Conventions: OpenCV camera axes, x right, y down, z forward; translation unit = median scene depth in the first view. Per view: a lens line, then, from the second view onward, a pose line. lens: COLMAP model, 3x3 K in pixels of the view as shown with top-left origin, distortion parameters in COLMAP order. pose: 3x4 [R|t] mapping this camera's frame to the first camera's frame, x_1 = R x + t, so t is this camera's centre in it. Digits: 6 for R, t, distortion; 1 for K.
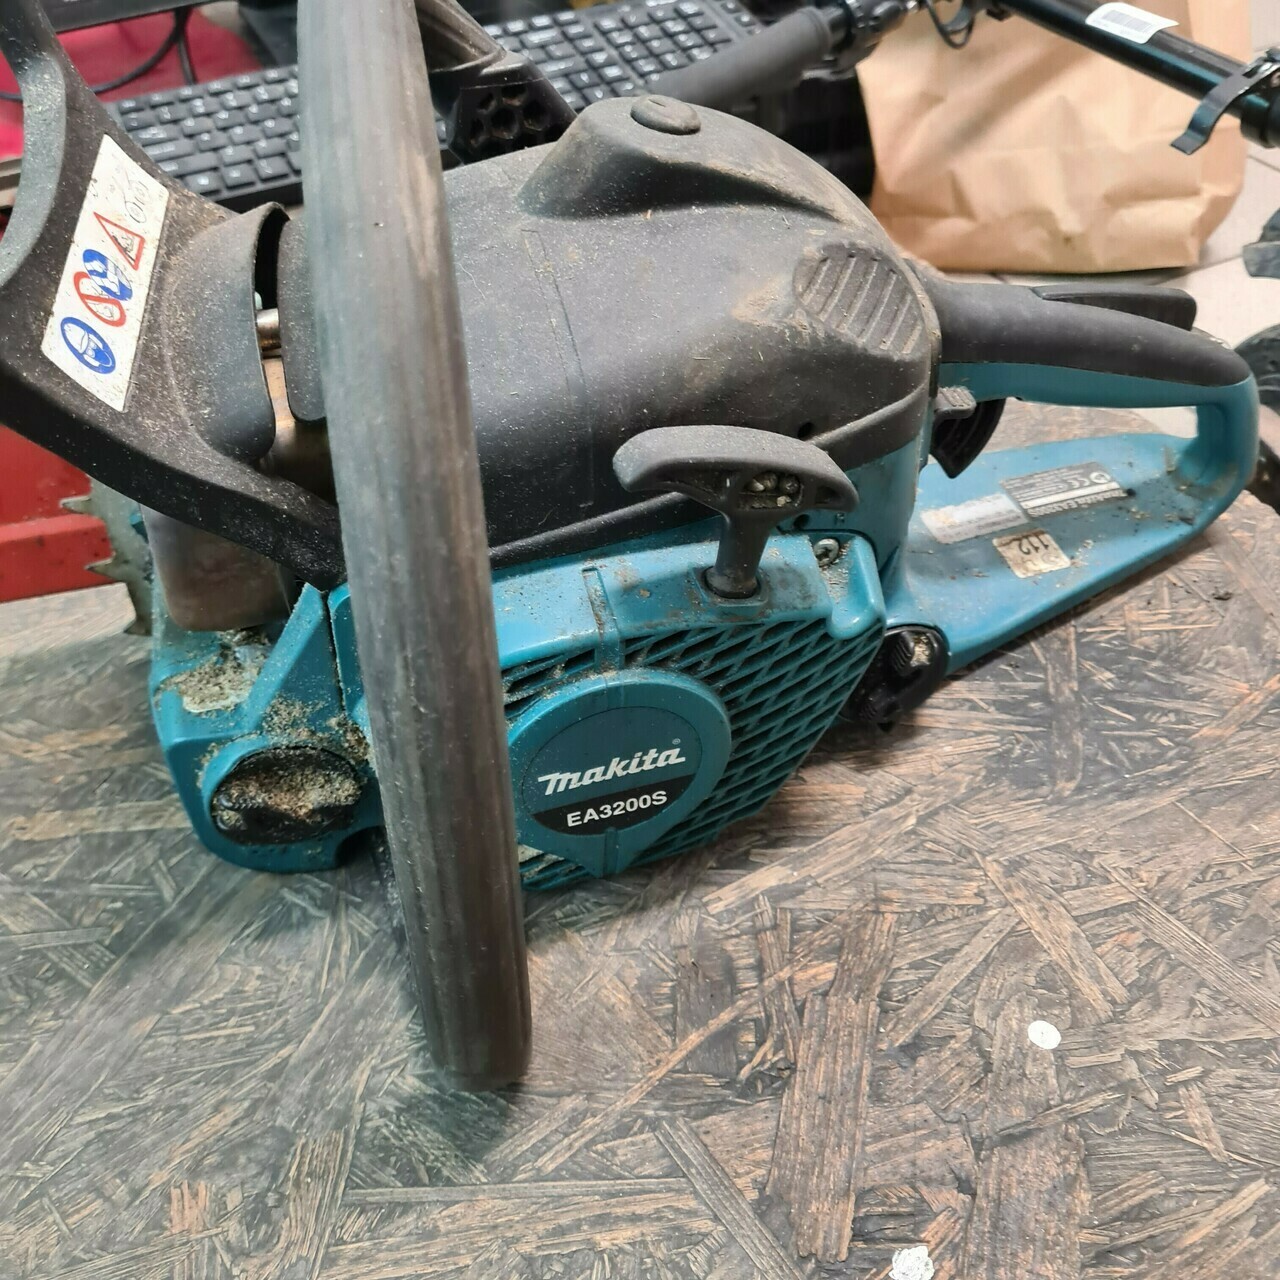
lens RADIAL K [[1361.7, 0, 647.1], [0, 1361.7, 634.3], [0, 0, 1]] dist [-0.001301, 0.000000]
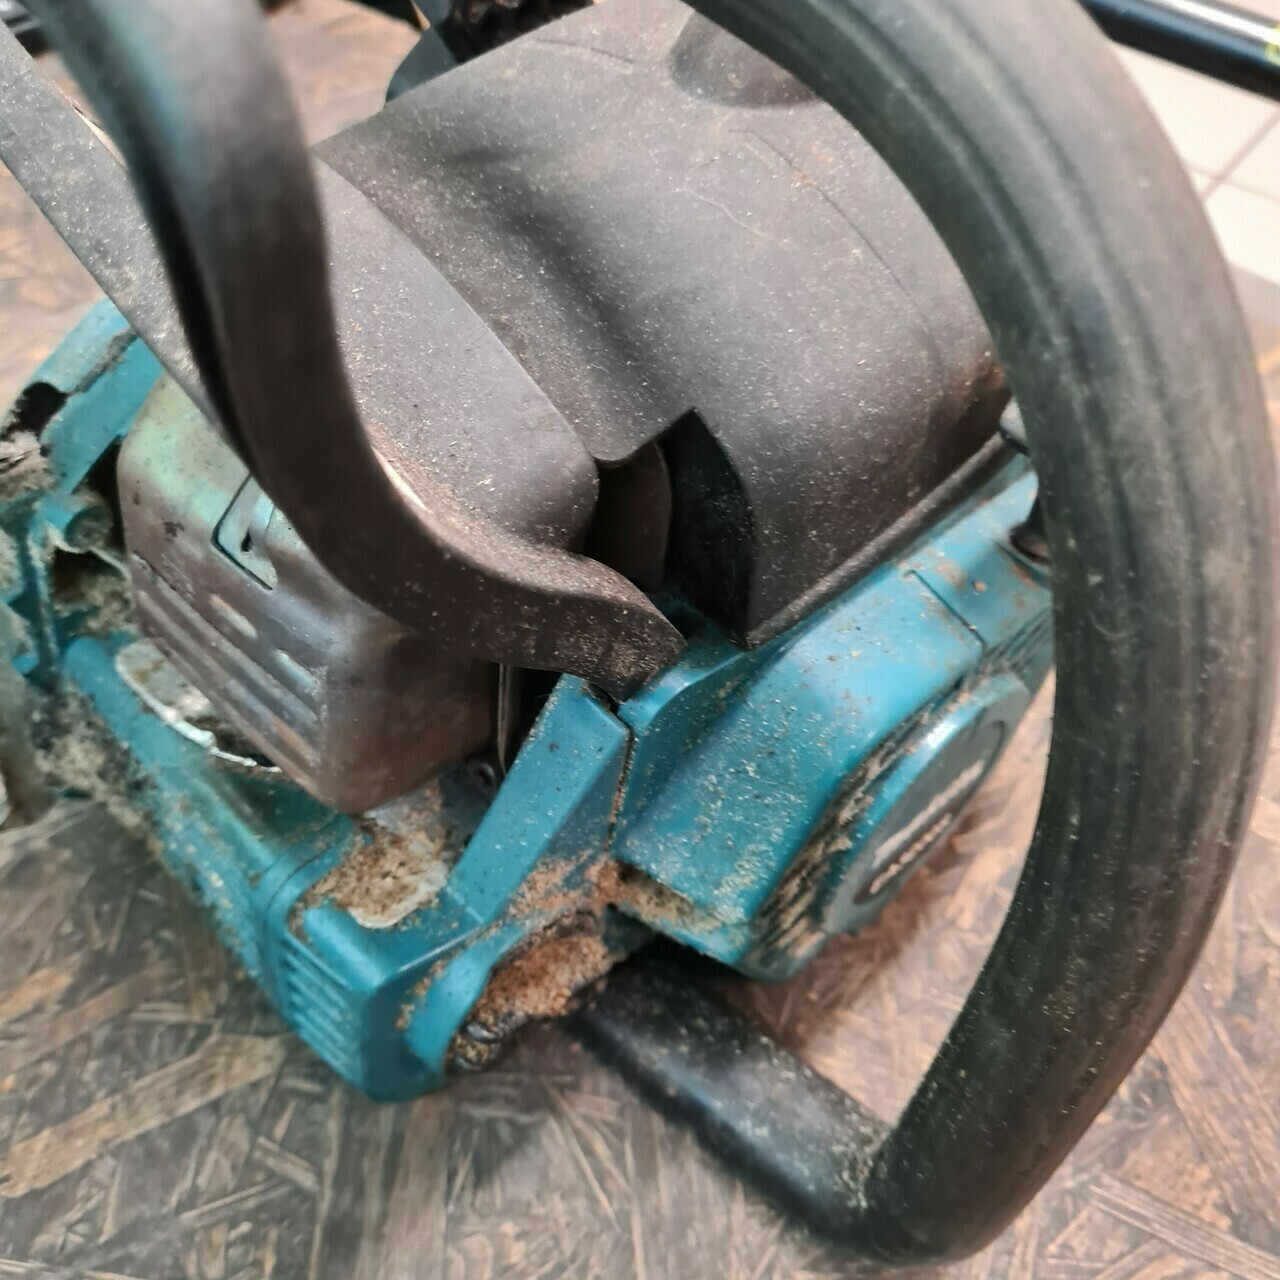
lens RADIAL K [[1361.7, 0, 640.2], [0, 1361.7, 650.0], [0, 0, 1]] dist [-0.001301, 0.000000]
pose [[0.869518, -0.270479, 0.413255, -0.427284], [0.231843, 0.962328, 0.142038, -0.128001], [-0.436105, -0.027694, 0.899470, 0.324760]]
